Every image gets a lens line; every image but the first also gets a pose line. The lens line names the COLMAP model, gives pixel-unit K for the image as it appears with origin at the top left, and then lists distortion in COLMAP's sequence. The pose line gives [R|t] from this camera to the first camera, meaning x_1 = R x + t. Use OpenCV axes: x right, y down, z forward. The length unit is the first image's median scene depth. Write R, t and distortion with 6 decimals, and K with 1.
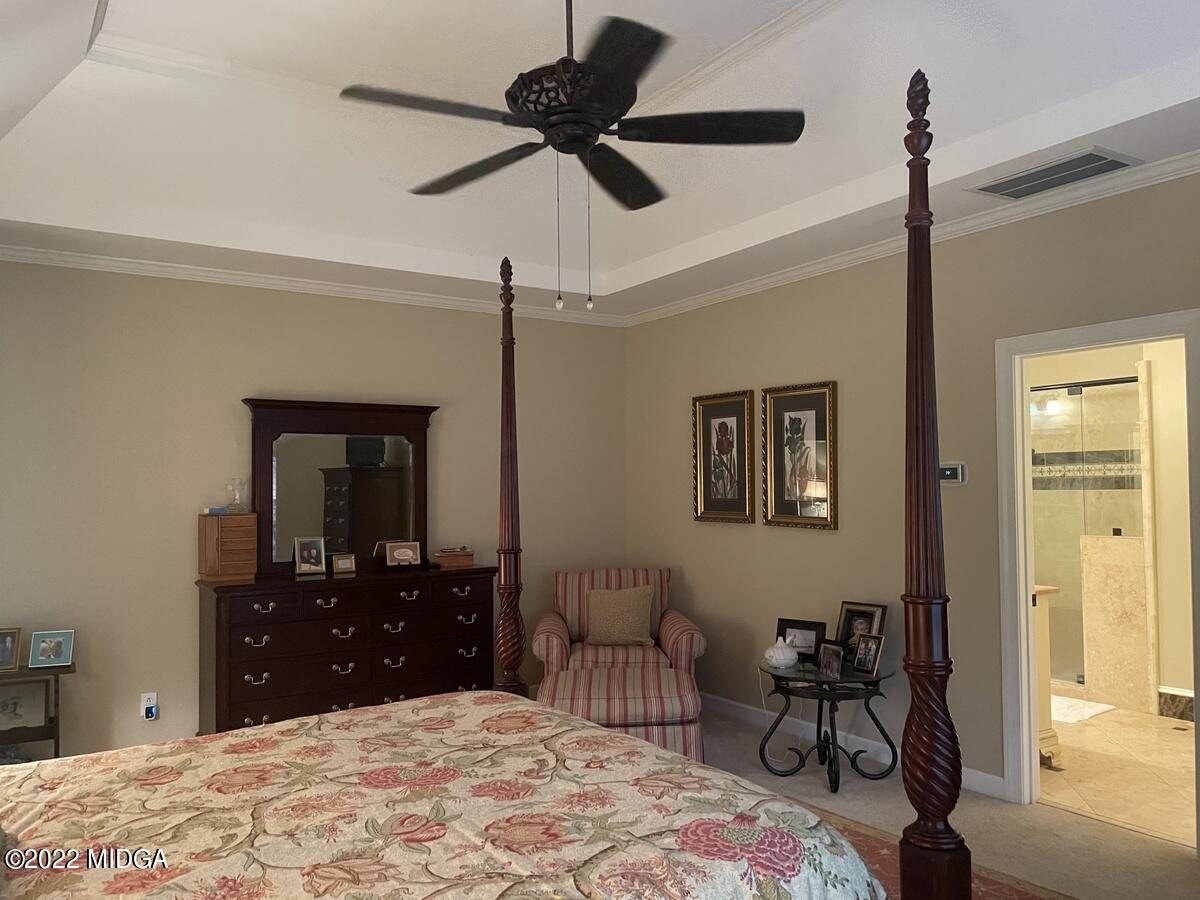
lens RADIAL K [[904.9, 0, 604.0], [0, 904.9, 454.2], [0, 0, 1]] dist [0.076017, -0.103325]
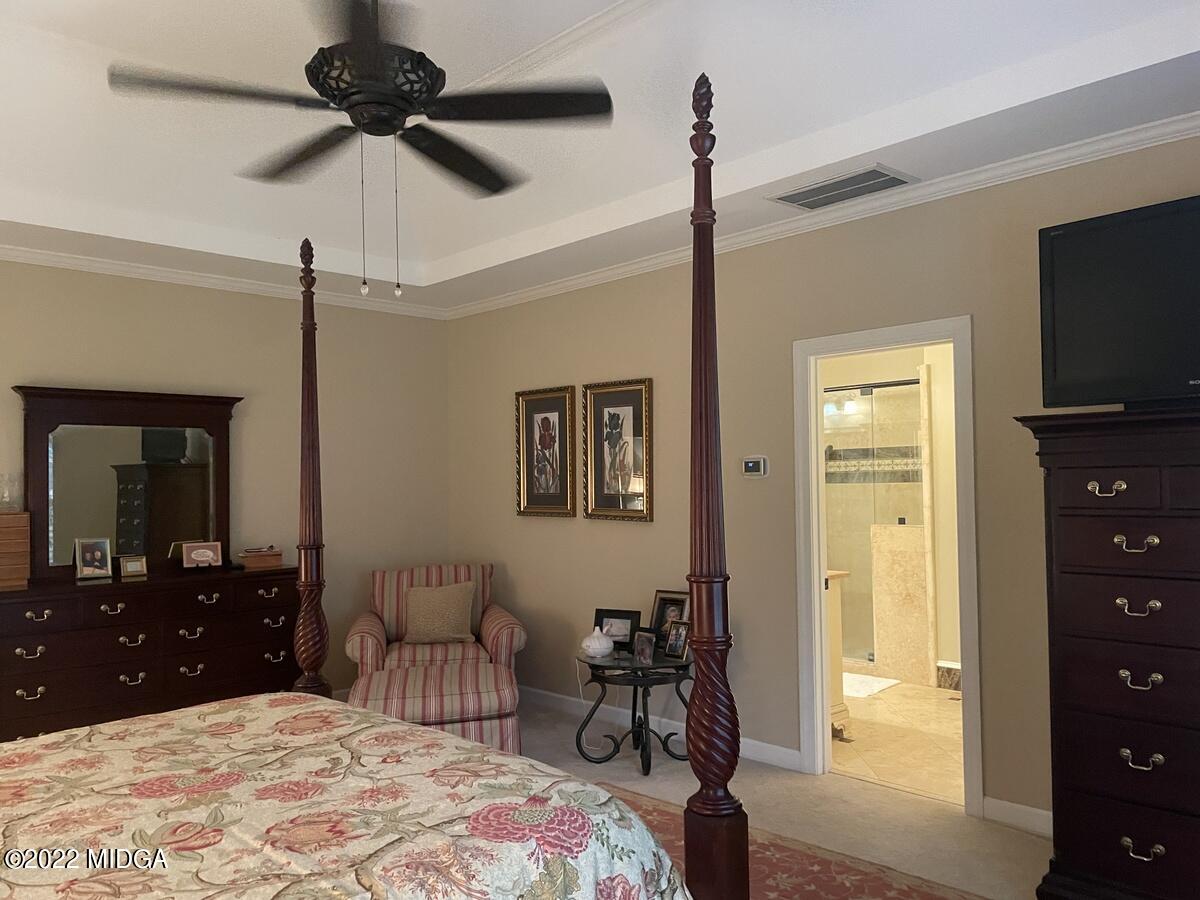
lens RADIAL K [[904.9, 0, 606.8], [0, 904.9, 455.9], [0, 0, 1]] dist [0.076017, -0.103325]
pose [[0.982500, 0.000749, 0.186259, 0.015719], [-0.001482, 0.999992, 0.003798, 0.005063], [-0.186255, -0.004007, 0.982493, -0.002412]]
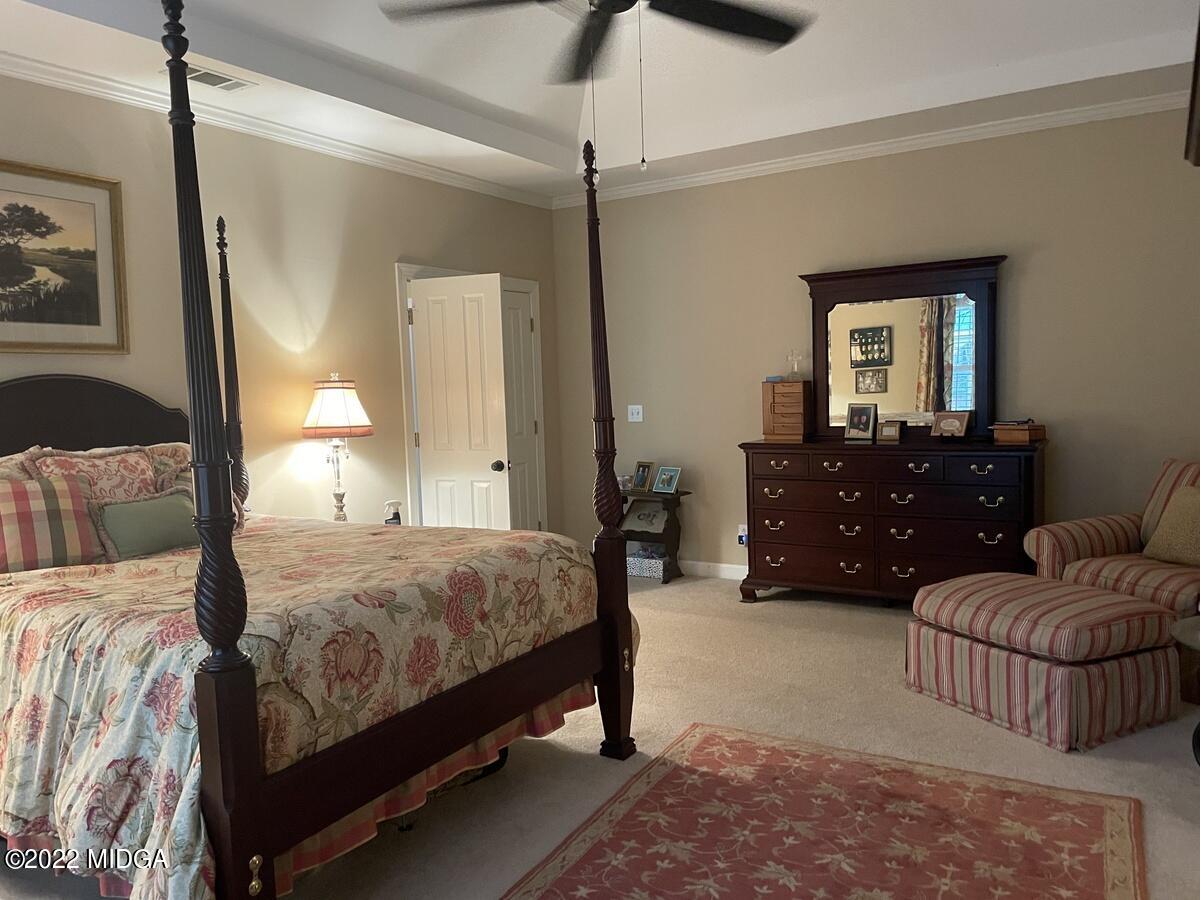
lens RADIAL K [[904.9, 0, 593.2], [0, 904.9, 444.9], [0, 0, 1]] dist [0.076017, -0.103325]
pose [[0.426096, 0.066336, -0.902243, 0.601415], [0.060095, 0.993030, 0.101392, 0.017991], [0.902680, -0.097423, 0.419140, 0.360060]]
